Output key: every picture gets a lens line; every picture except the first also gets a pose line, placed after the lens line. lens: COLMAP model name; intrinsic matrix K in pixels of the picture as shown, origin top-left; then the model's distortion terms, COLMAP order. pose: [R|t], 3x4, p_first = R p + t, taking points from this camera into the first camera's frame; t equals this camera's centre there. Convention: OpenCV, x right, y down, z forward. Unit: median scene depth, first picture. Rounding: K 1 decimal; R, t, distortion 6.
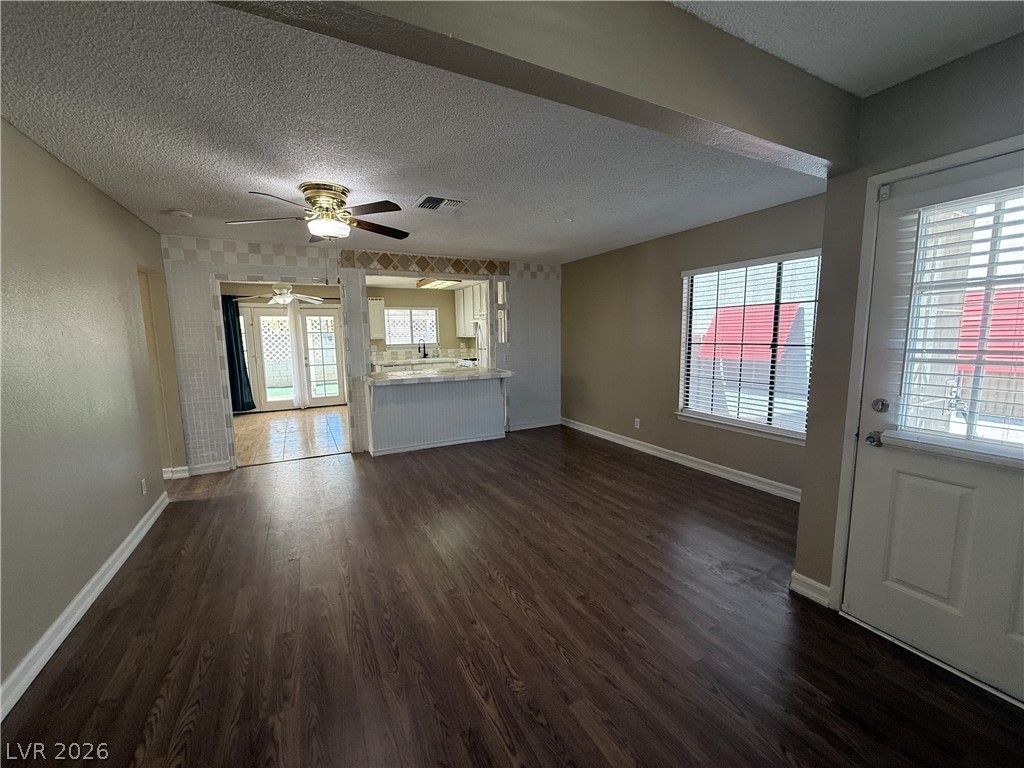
lens RADIAL K [[412.0, 0, 511.5], [0, 412.0, 387.4], [0, 0, 1]] dist [0.000484, -0.000023]
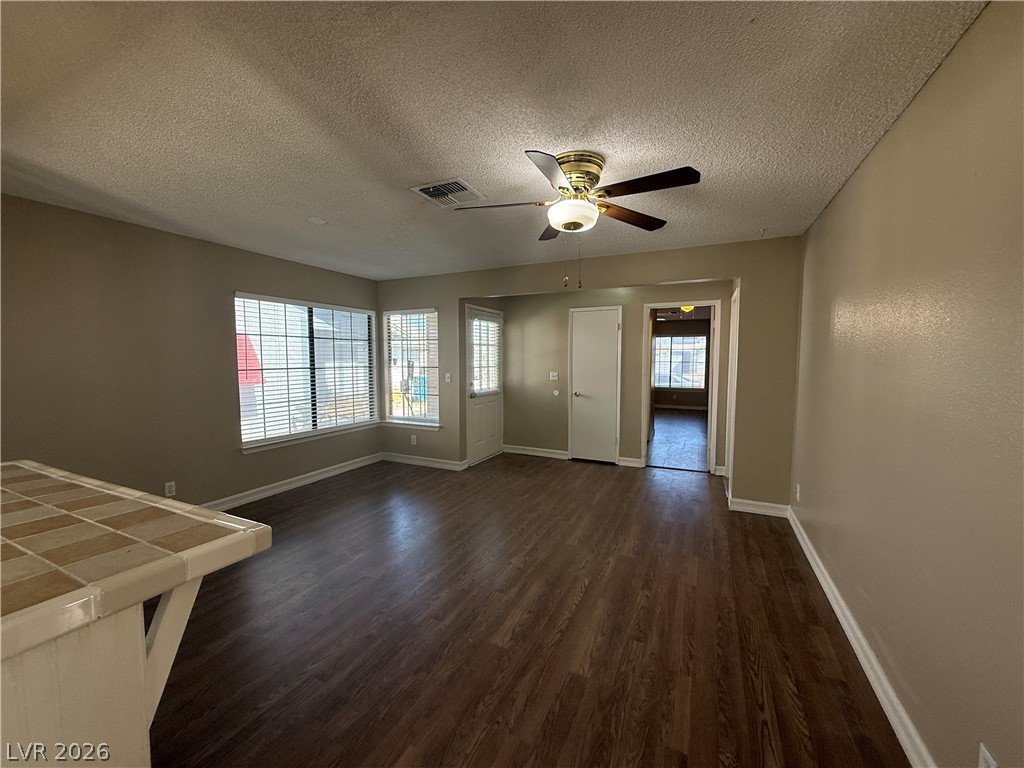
lens RADIAL K [[402.9, 0, 514.4], [0, 402.9, 384.1], [0, 0, 1]] dist [0.000622, -0.000200]
pose [[-0.604055, -0.033935, 0.796220, -0.791165], [0.112399, 0.985479, 0.127273, -0.145815], [-0.788977, 0.166374, -0.591469, 1.266146]]
